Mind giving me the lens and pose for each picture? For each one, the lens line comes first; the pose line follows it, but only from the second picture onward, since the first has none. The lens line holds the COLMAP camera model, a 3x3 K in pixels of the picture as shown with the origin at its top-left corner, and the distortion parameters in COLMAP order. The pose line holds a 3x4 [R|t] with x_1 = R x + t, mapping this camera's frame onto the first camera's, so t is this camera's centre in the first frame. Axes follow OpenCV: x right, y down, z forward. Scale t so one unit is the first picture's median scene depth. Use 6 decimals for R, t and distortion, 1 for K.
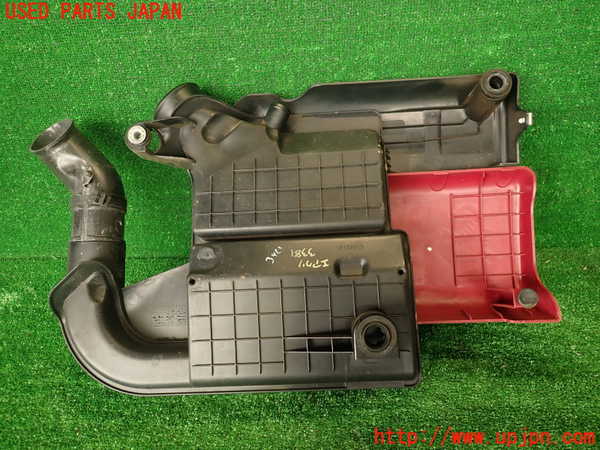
lens RADIAL K [[440.7, 0, 299.4], [0, 440.7, 224.6], [0, 0, 1]] dist [-0.004857, 0.009364]
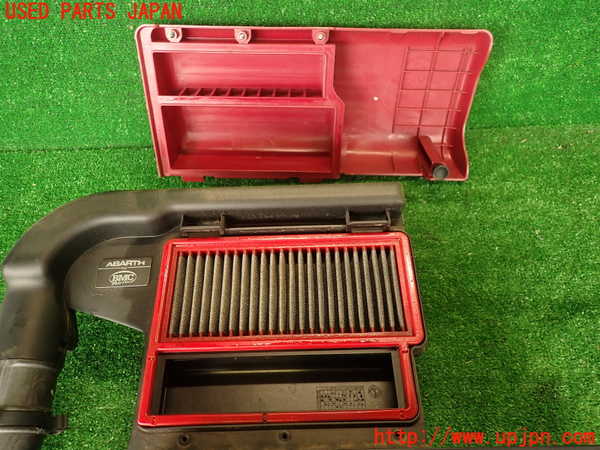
lens RADIAL K [[440.7, 0, 298.7], [0, 440.7, 224.3], [0, 0, 1]] dist [-0.004857, 0.009364]
pose [[0.997431, -0.044859, 0.055843, 0.009246], [0.024743, 0.947396, 0.319106, -0.064798], [-0.067220, -0.316904, 0.946072, 0.061511]]
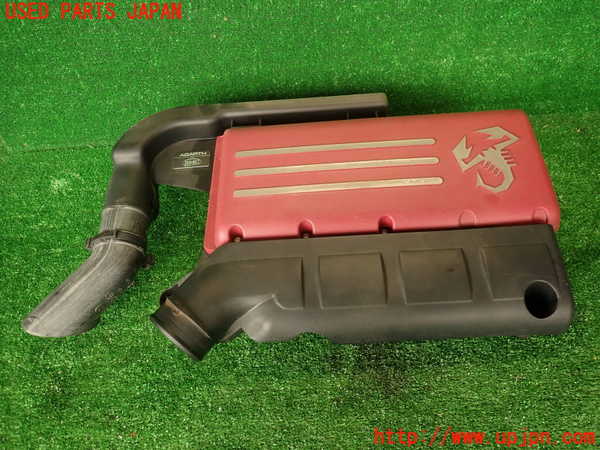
lens RADIAL K [[440.7, 0, 298.8], [0, 440.7, 224.6], [0, 0, 1]] dist [-0.004857, 0.009364]
pose [[0.998810, -0.048541, 0.004633, -0.071350], [0.046015, 0.969730, 0.239804, 0.030098], [-0.016133, -0.239306, 0.970810, -0.121888]]
